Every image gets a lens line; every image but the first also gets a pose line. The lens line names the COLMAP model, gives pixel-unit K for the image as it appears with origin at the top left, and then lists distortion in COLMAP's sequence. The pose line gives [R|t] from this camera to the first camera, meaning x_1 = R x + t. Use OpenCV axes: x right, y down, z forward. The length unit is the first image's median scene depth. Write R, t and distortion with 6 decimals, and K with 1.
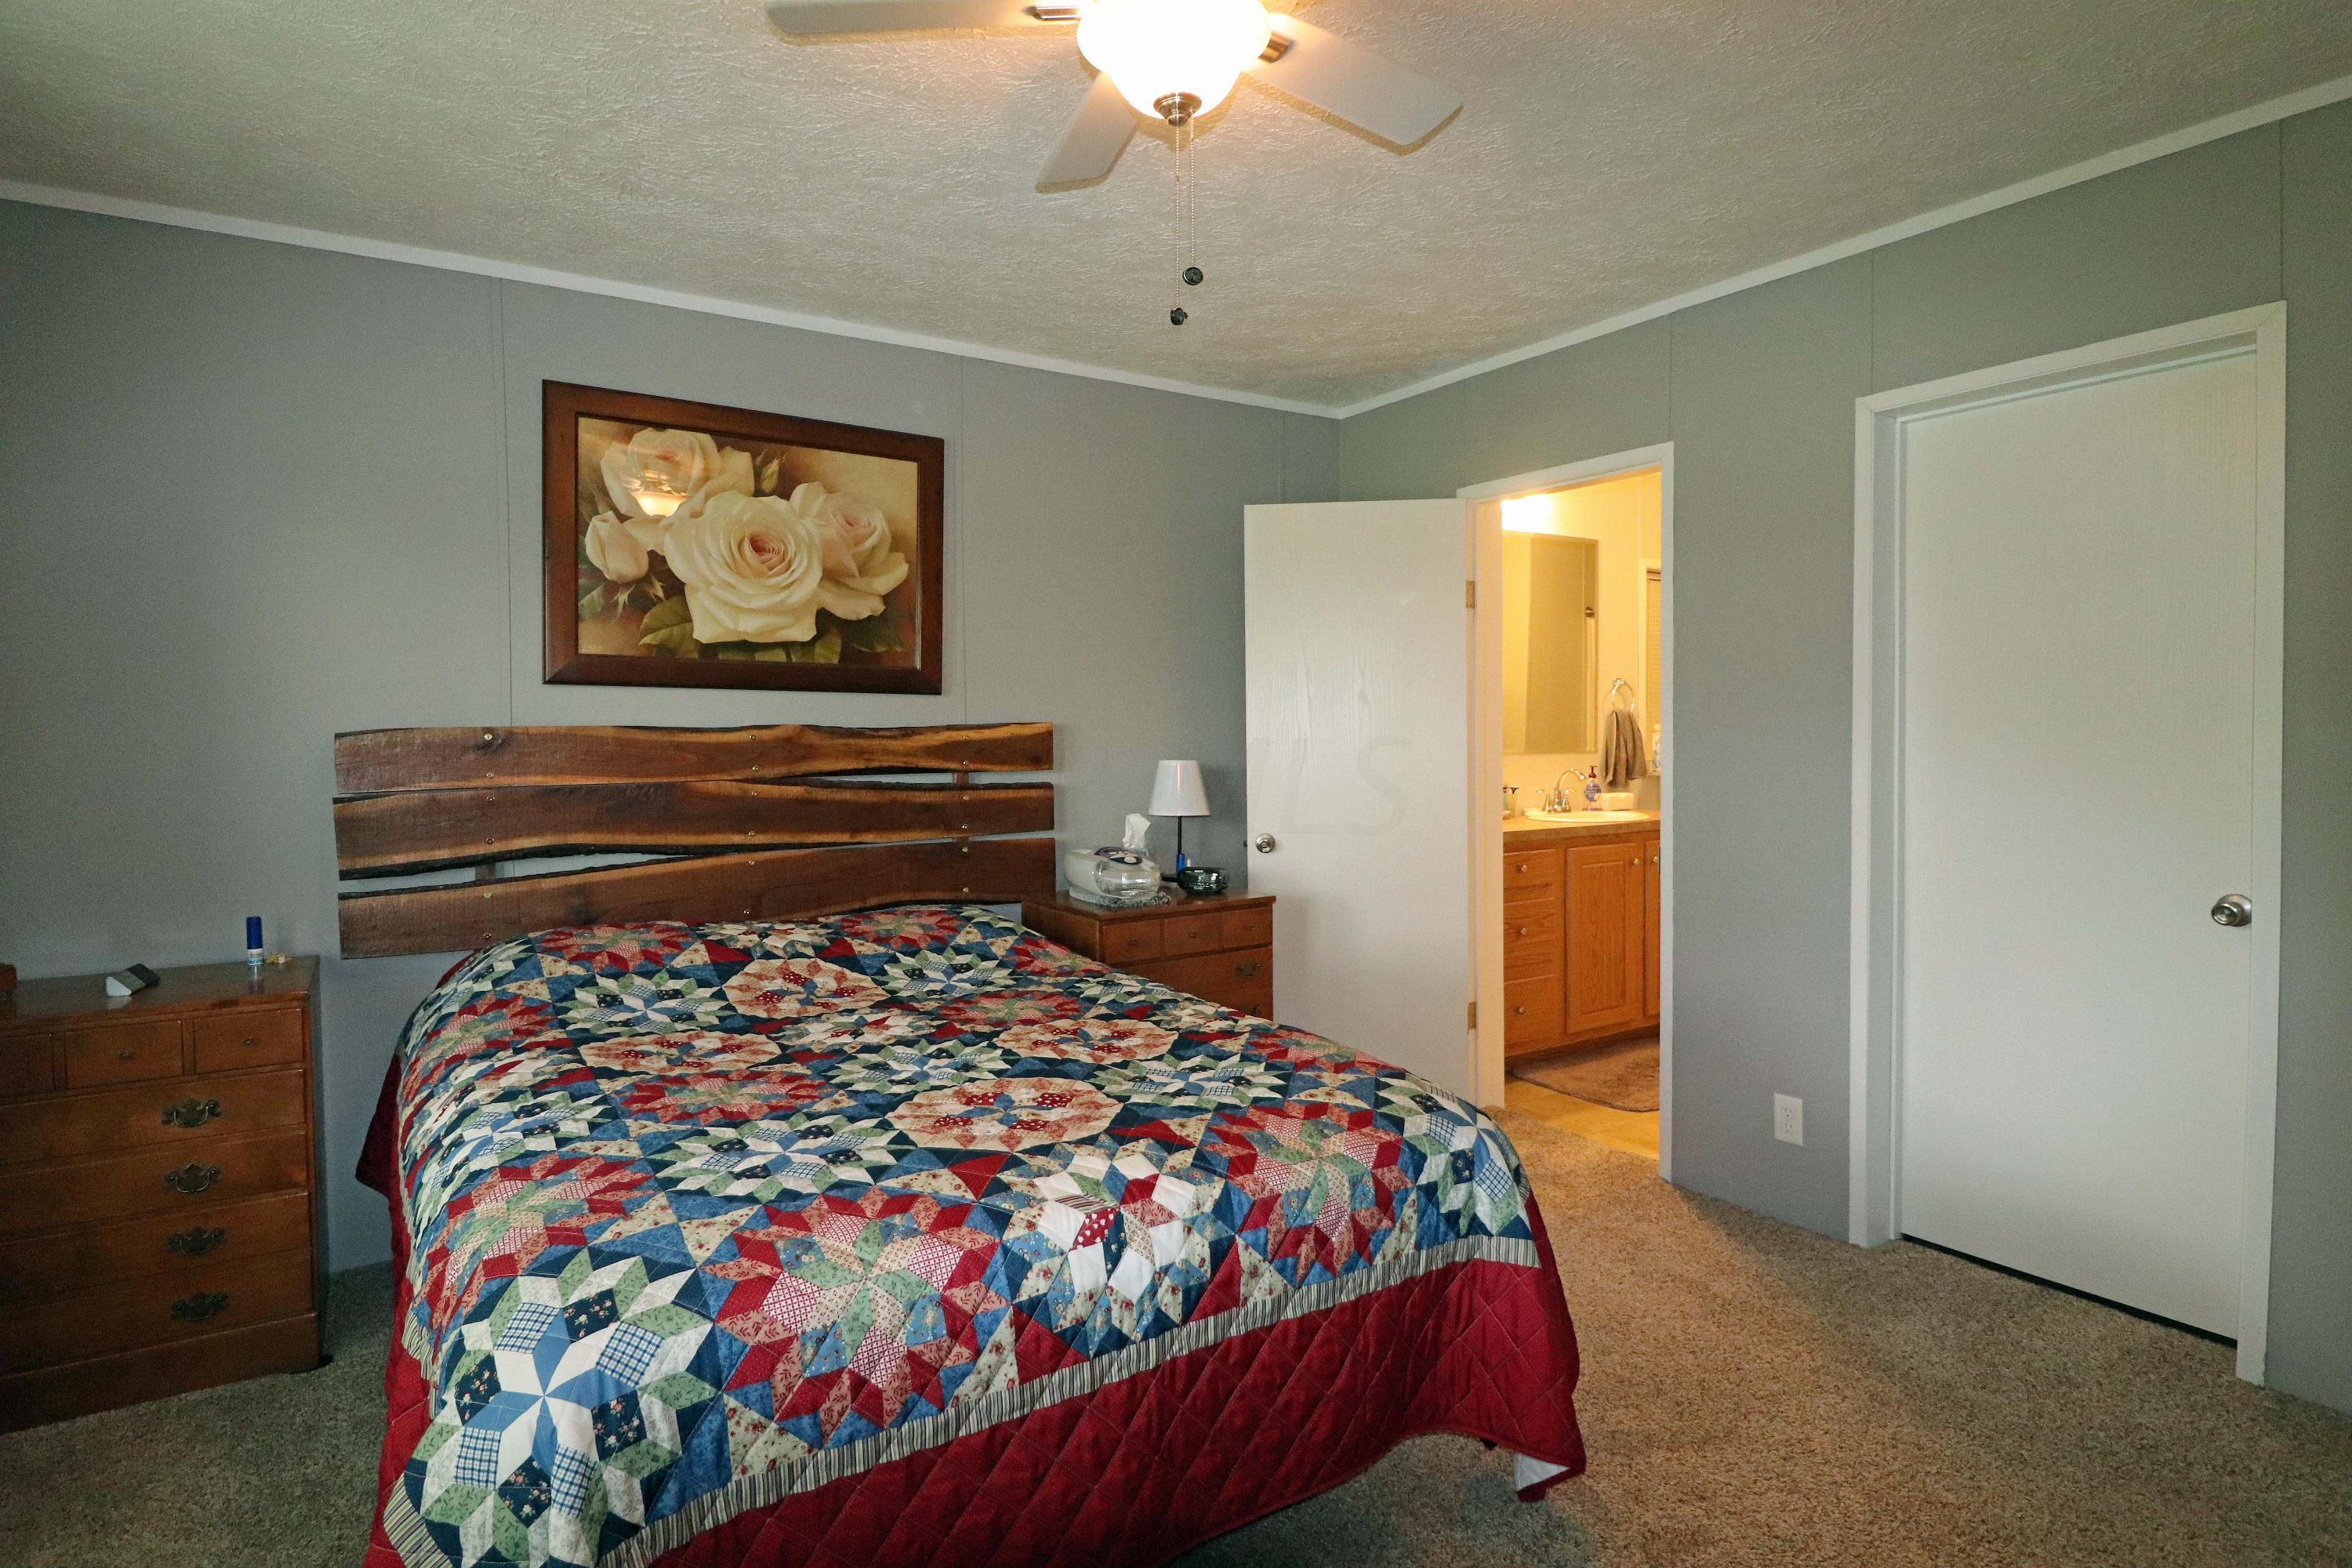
lens RADIAL K [[1293.9, 0, 1179.1], [0, 1293.9, 757.7], [0, 0, 1]] dist [-0.000494, -0.008999]
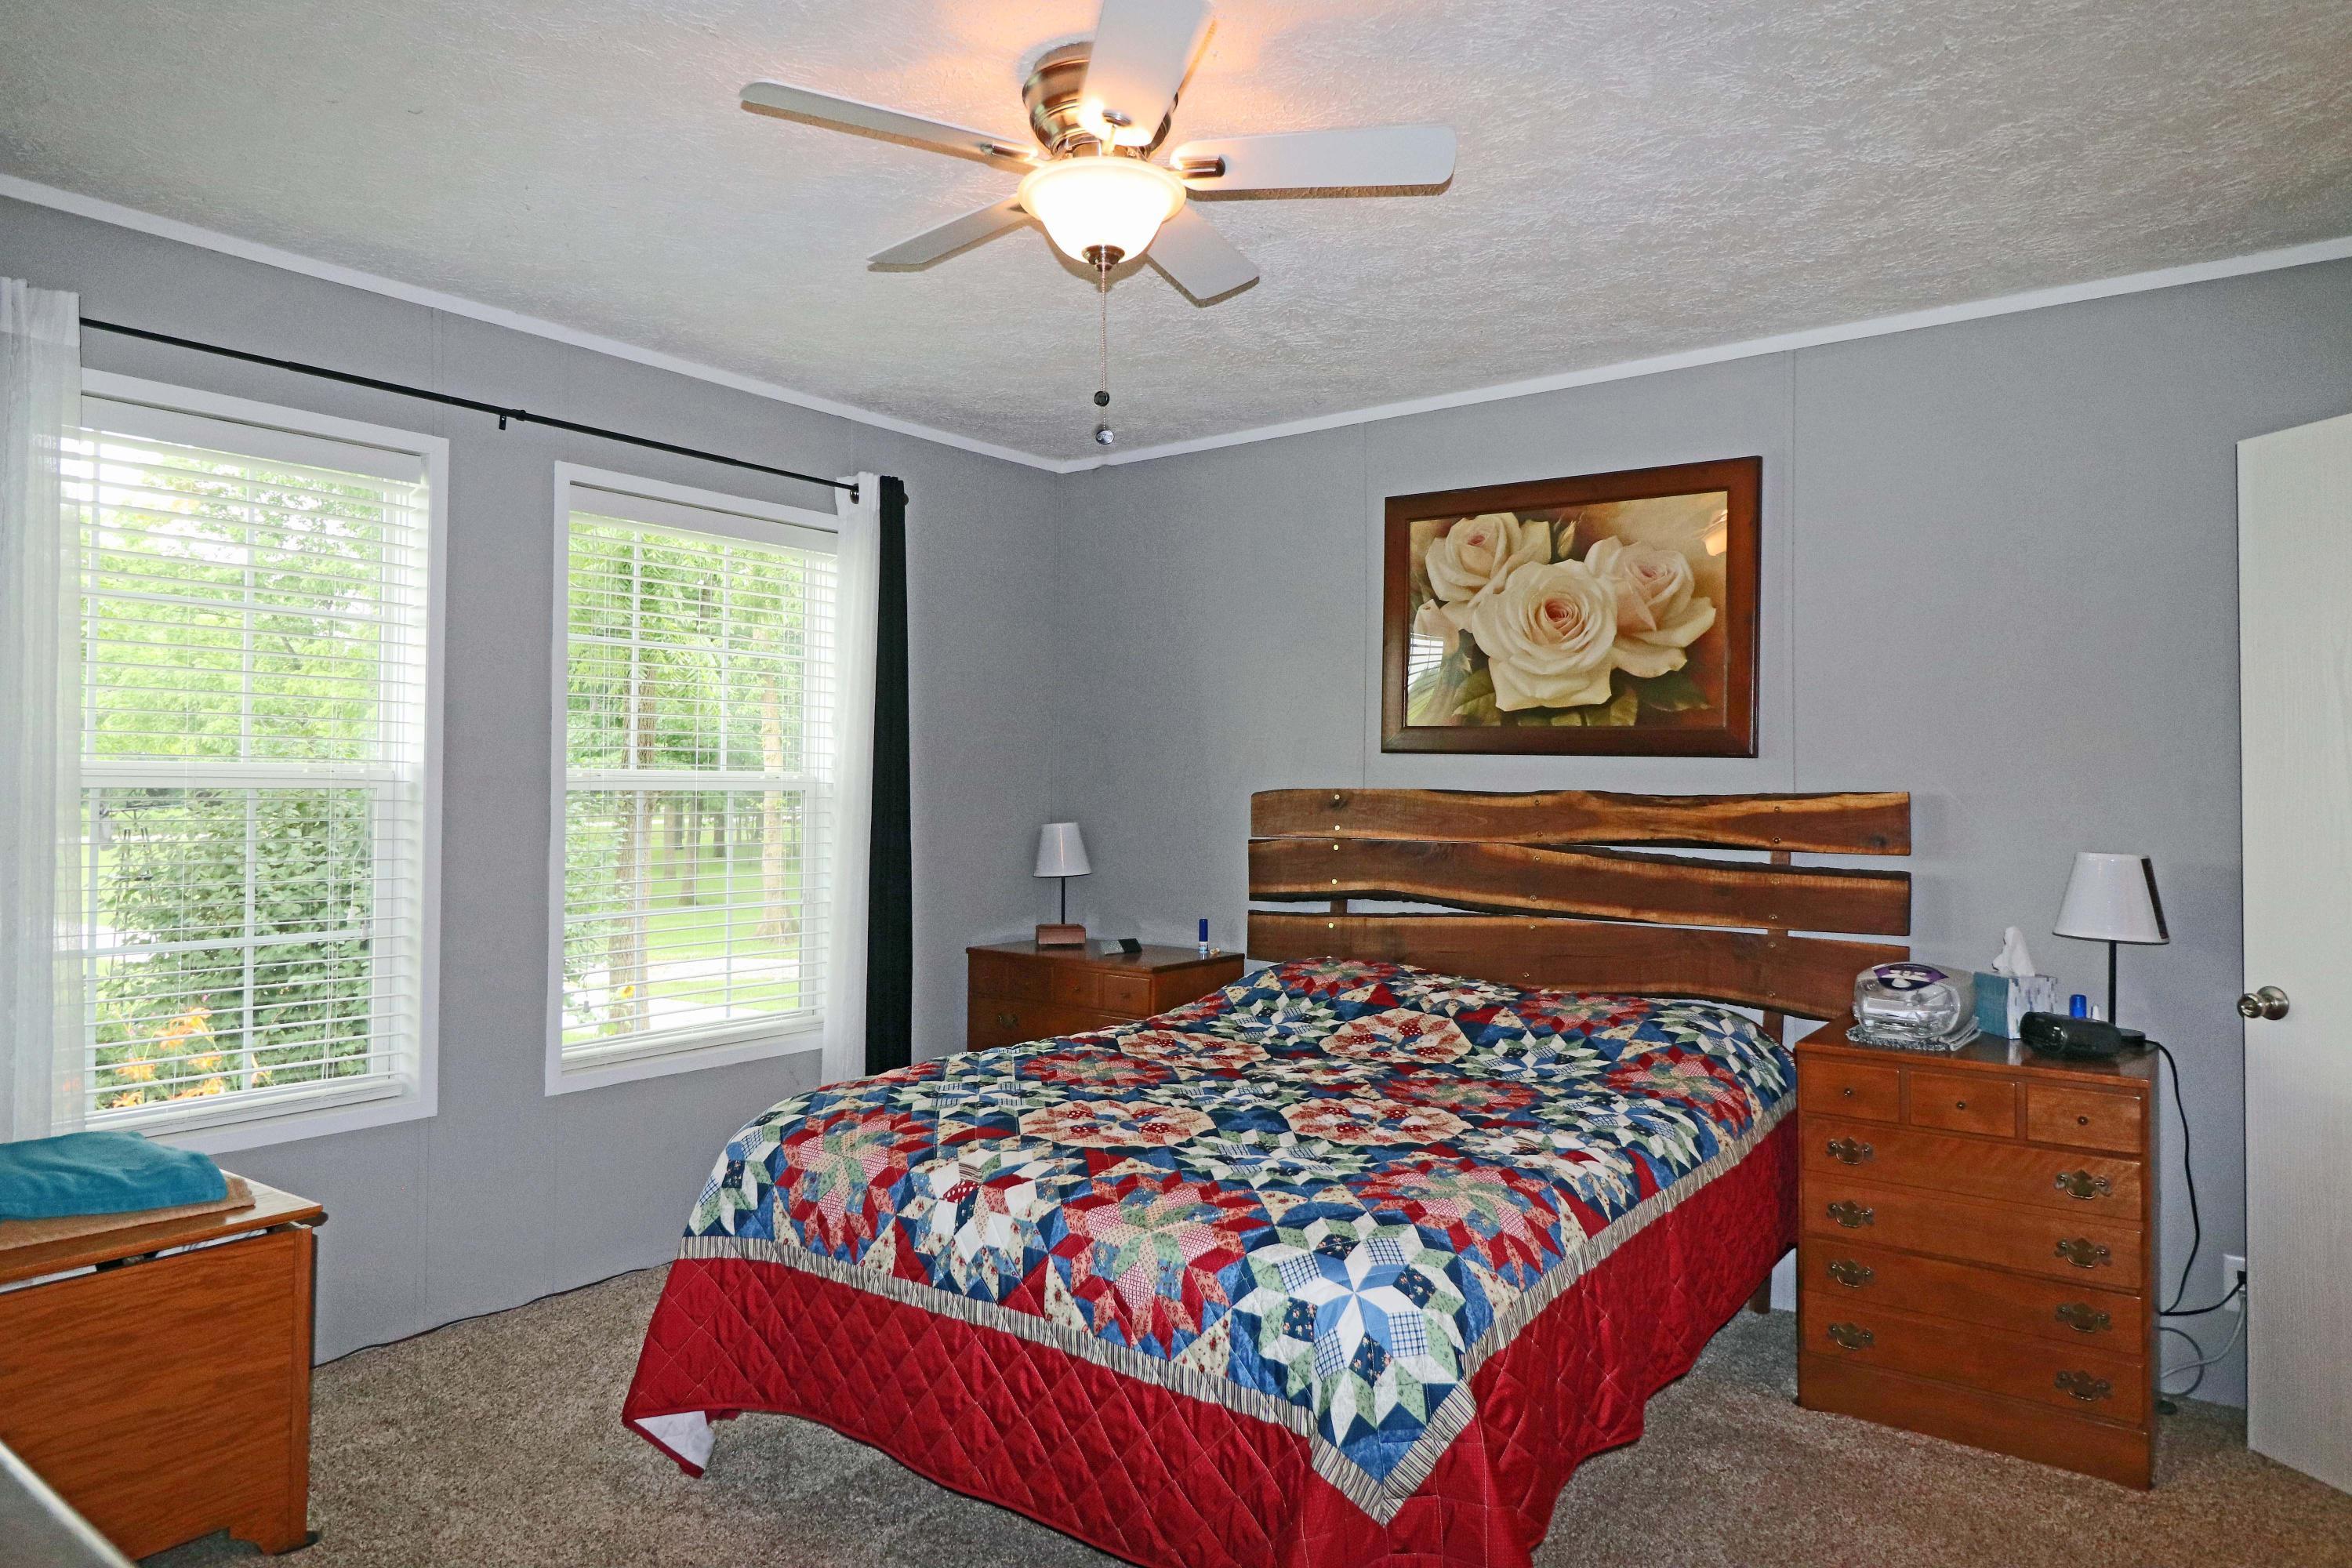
lens RADIAL K [[1513.0, 0, 1168.0], [0, 1513.0, 750.0], [0, 0, 1]] dist [0.003029, -0.000884]
pose [[0.284826, -0.012519, -0.958497, 0.722321], [-0.034321, 0.999140, -0.023249, -0.019457], [0.957965, 0.039519, 0.284152, 0.389815]]
